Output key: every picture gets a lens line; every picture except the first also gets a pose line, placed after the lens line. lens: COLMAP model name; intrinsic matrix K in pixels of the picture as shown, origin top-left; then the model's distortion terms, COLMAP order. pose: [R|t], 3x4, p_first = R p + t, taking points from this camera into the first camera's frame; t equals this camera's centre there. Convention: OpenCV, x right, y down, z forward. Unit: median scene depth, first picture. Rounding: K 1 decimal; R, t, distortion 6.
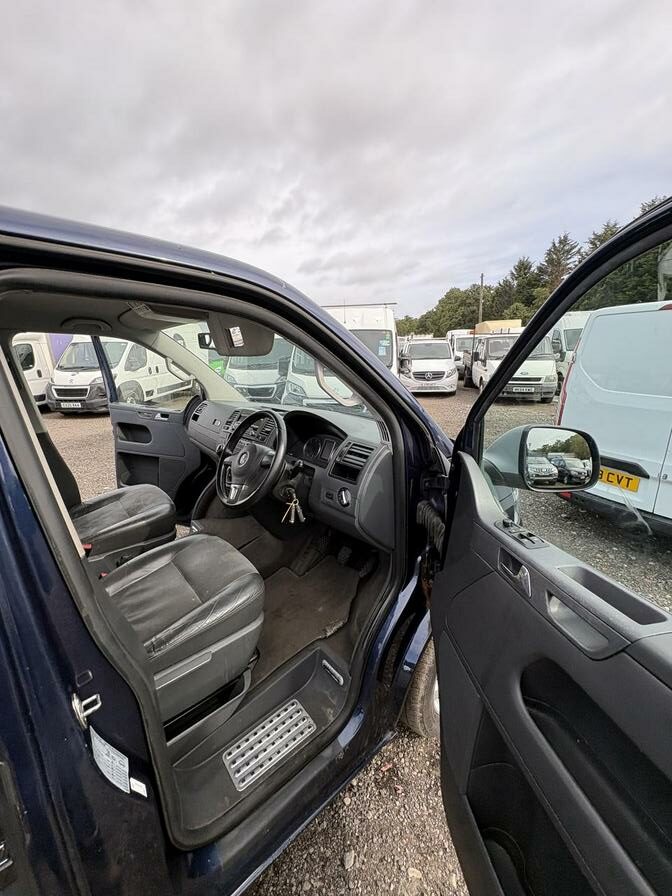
lens RADIAL K [[352.7, 0, 336.0], [0, 352.7, 448.0], [0, 0, 1]] dist [0.003681, 0.000176]
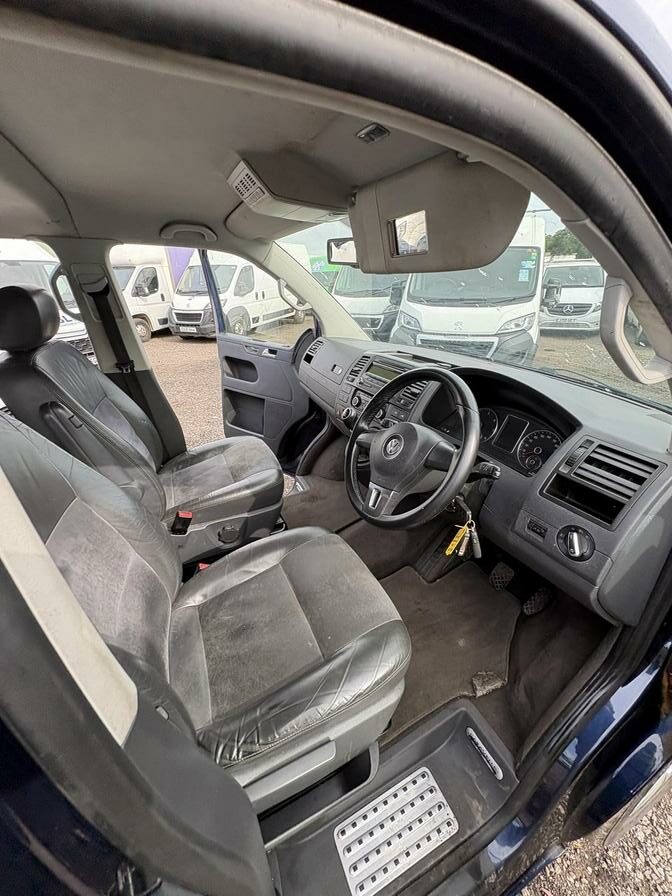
lens RADIAL K [[364.2, 0, 339.1], [0, 364.2, 451.9], [0, 0, 1]] dist [0.001403, 0.000292]
pose [[0.963645, 0.119999, -0.238721, -0.132536], [-0.074862, 0.978945, 0.189899, -0.051243], [0.256483, -0.165124, 0.952340, 0.232732]]
